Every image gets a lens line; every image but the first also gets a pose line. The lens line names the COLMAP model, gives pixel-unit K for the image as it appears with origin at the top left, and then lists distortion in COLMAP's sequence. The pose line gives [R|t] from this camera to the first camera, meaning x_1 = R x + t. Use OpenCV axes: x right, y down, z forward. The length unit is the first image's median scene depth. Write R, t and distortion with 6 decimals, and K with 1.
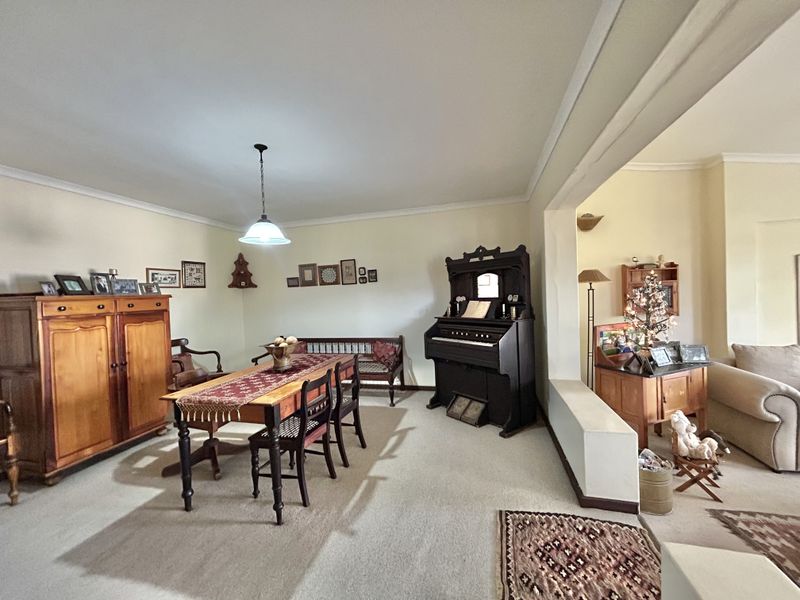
lens RADIAL K [[320.5, 0, 400.2], [0, 320.5, 299.1], [0, 0, 1]] dist [0.002740, 0.000854]
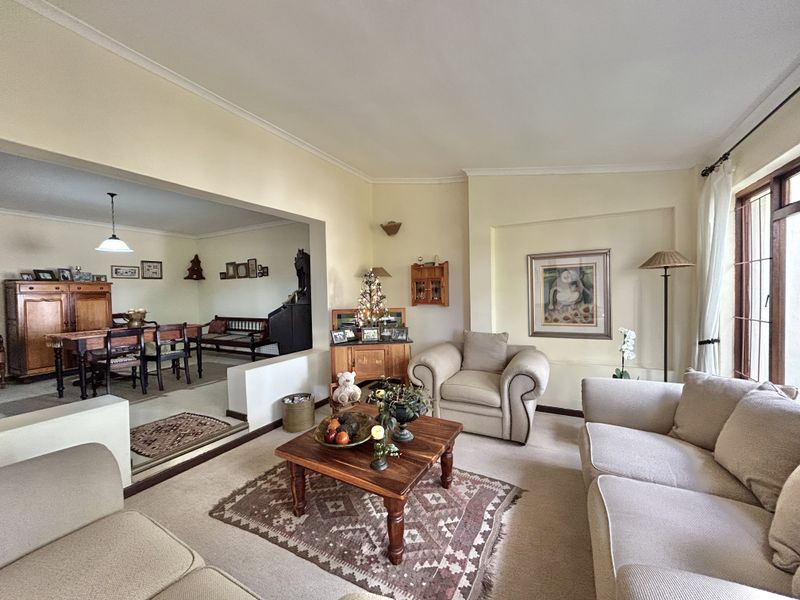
lens RADIAL K [[320.5, 0, 396.2], [0, 320.5, 298.5], [0, 0, 1]] dist [0.002740, 0.000854]
pose [[0.970302, 0.025768, -0.240521, 1.054770], [-0.023280, 0.999642, 0.013178, 0.012701], [0.240774, -0.007188, 0.970555, -0.208759]]
